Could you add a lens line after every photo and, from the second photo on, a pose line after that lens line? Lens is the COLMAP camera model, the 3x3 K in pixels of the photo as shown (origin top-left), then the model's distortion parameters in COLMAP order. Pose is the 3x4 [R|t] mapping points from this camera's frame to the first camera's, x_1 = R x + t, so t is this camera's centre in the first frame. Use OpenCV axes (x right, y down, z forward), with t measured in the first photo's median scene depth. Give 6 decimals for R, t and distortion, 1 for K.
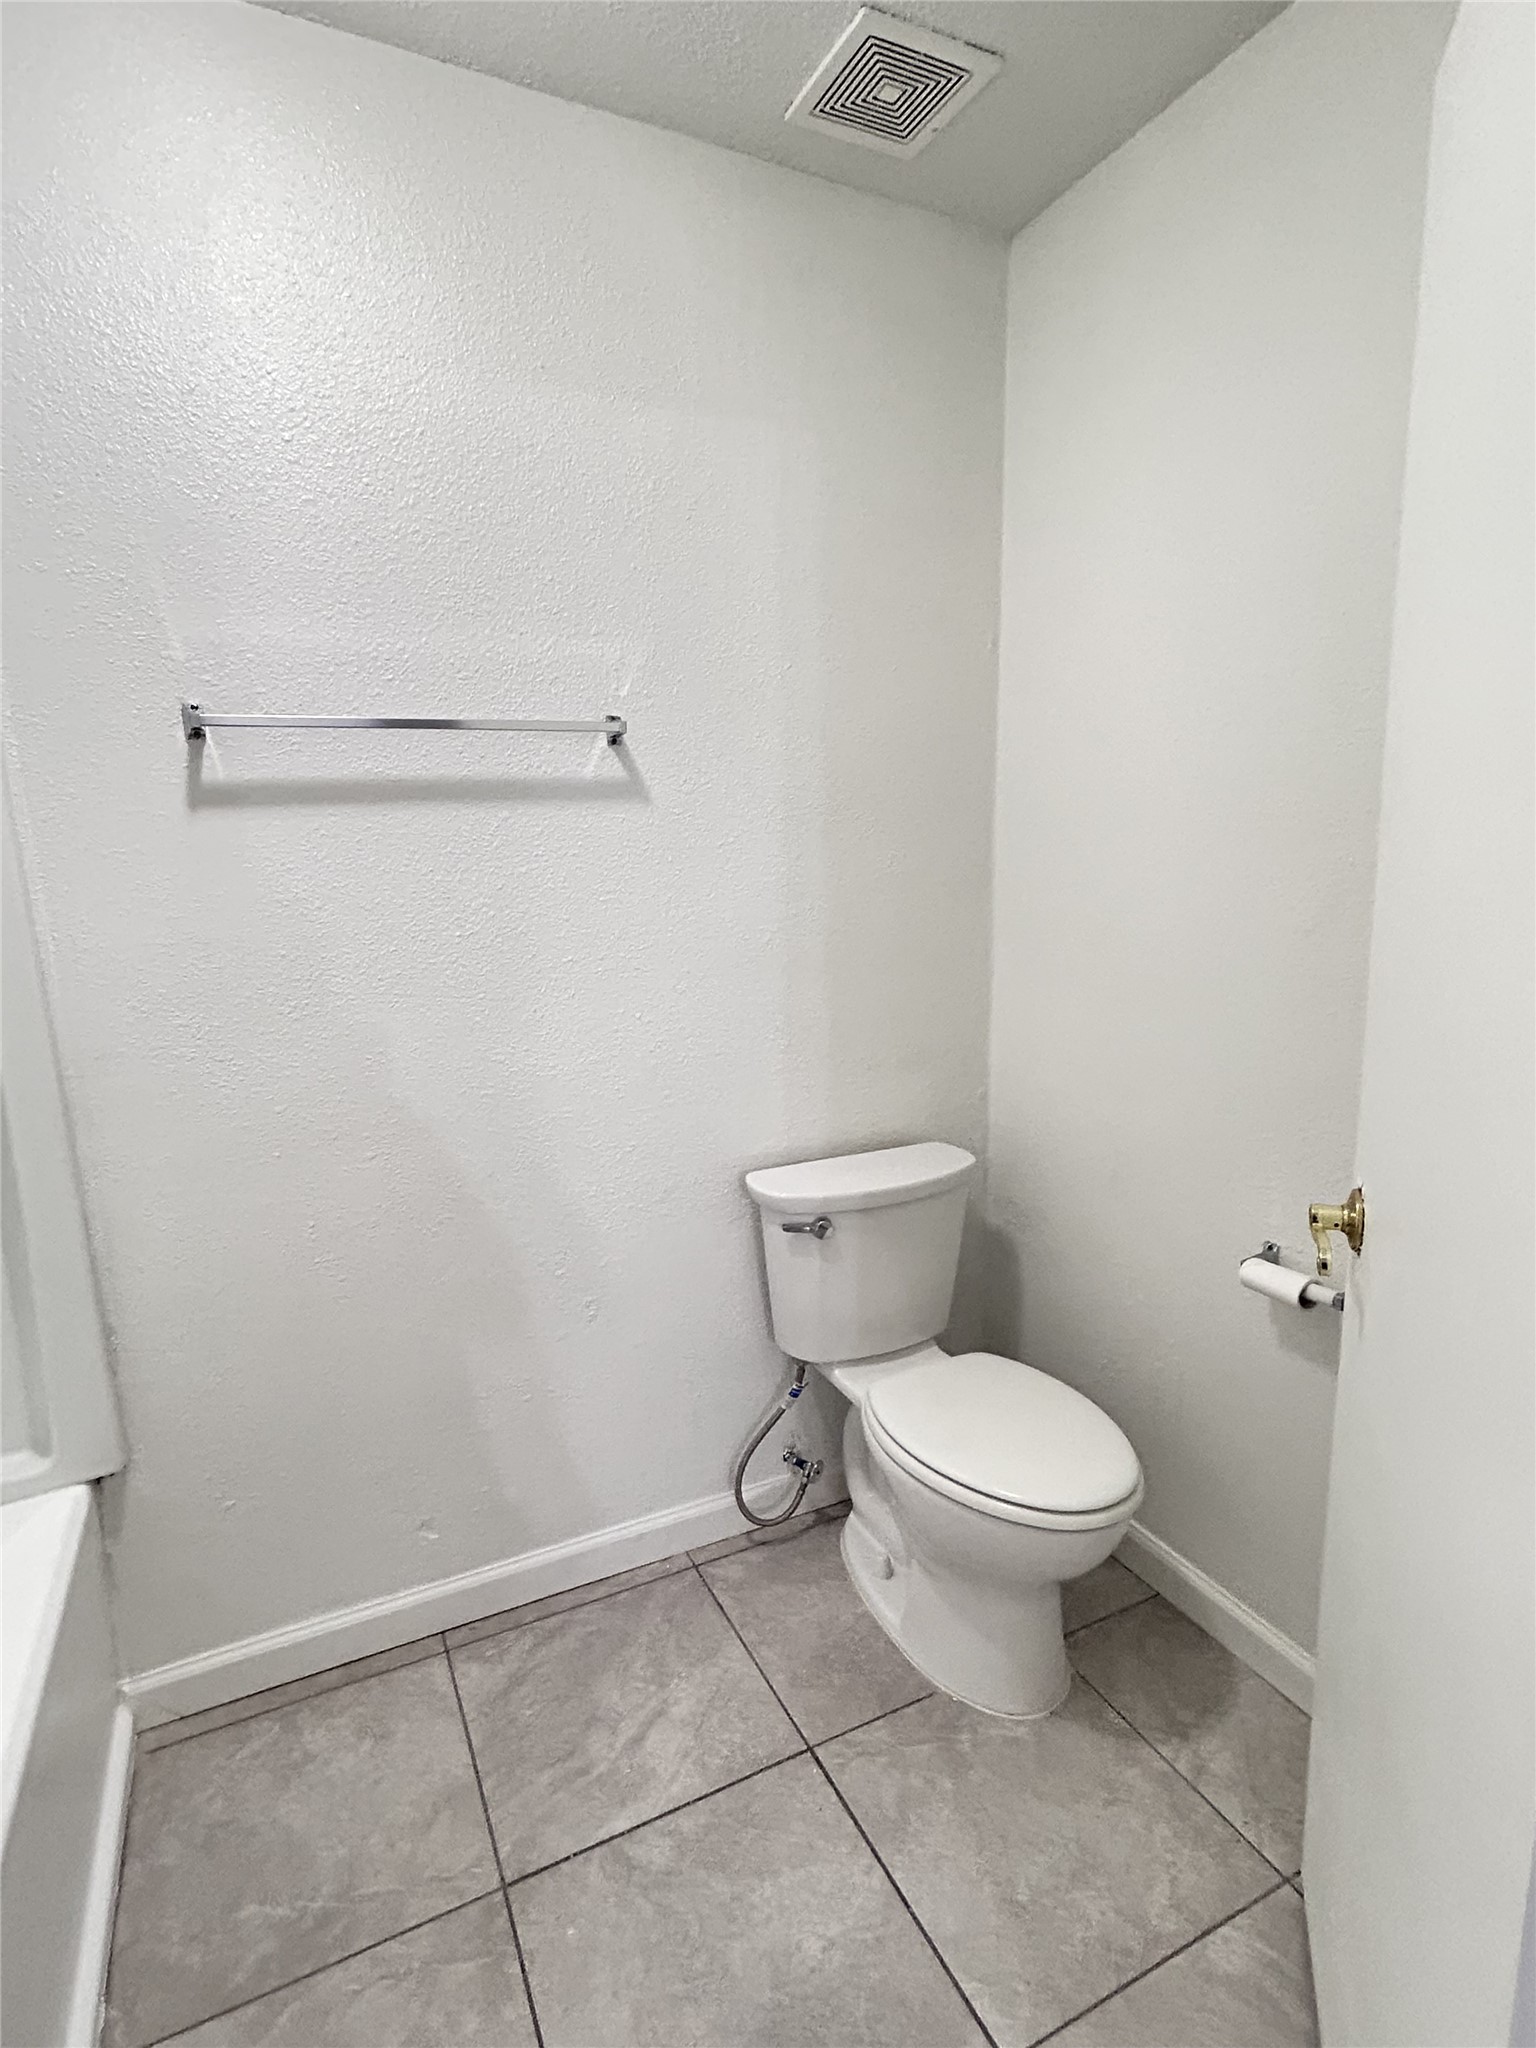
lens RADIAL K [[1031.3, 0, 768.0], [0, 1031.3, 1024.0], [0, 0, 1]] dist [-0.012748, 0.008783]
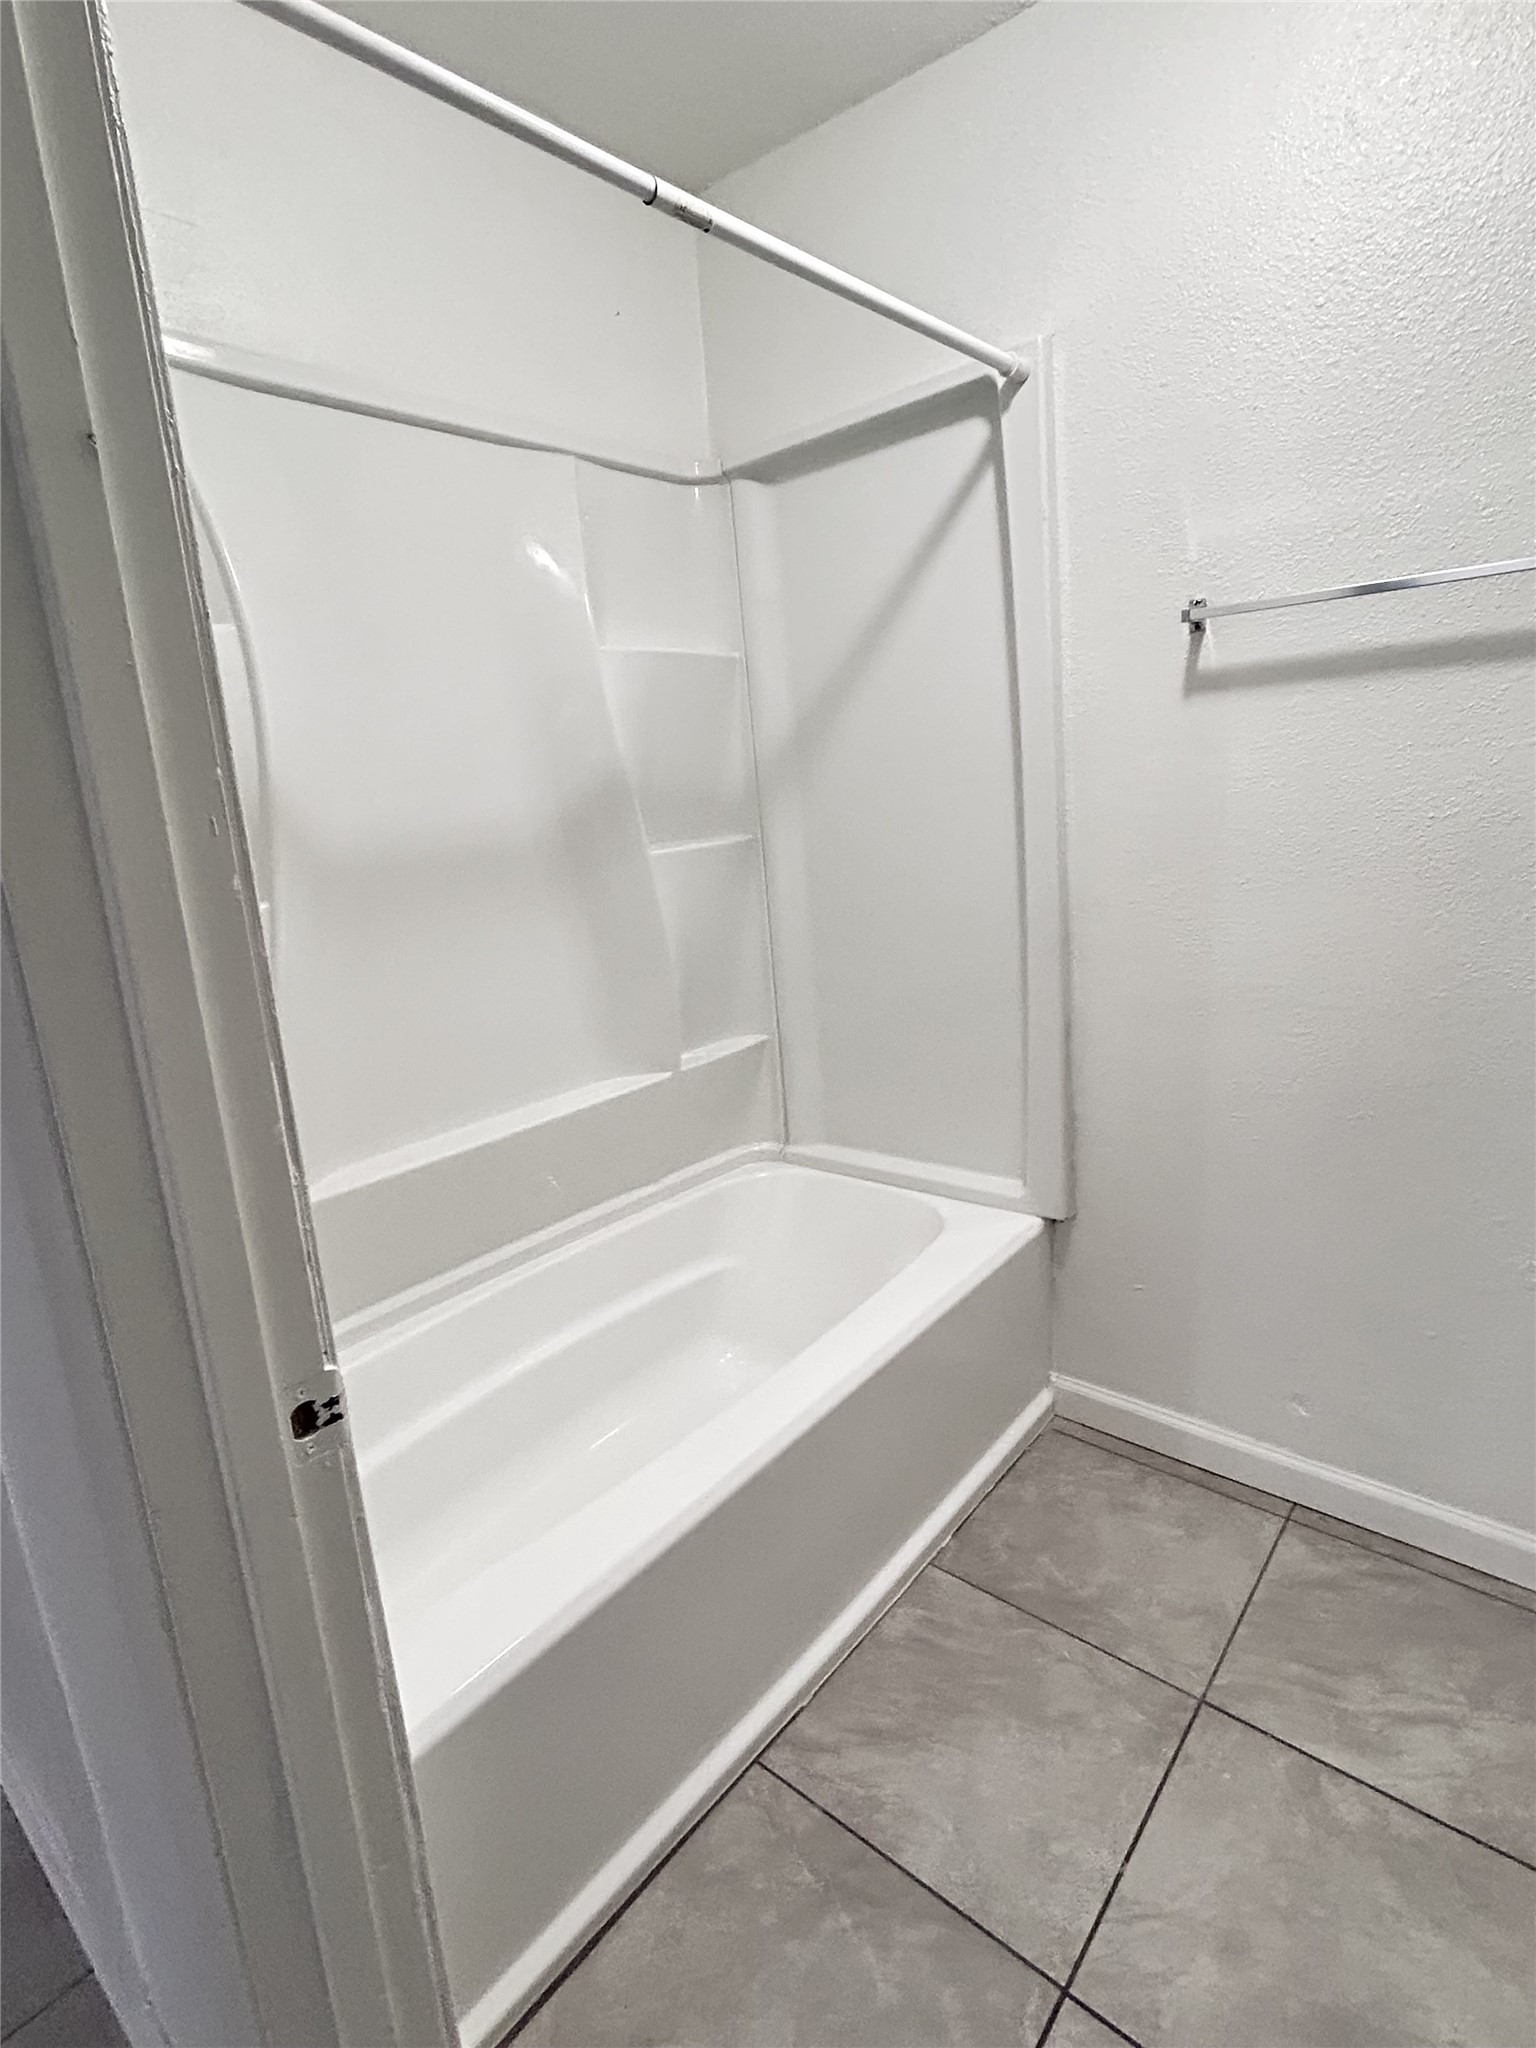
lens RADIAL K [[1031.3, 0, 768.0], [0, 1031.3, 1024.0], [0, 0, 1]] dist [-0.012748, 0.008783]
pose [[0.406866, 0.215287, -0.887756, 0.323306], [-0.100758, 0.976478, 0.190625, -0.022882], [0.907914, 0.011890, 0.418988, 0.097907]]
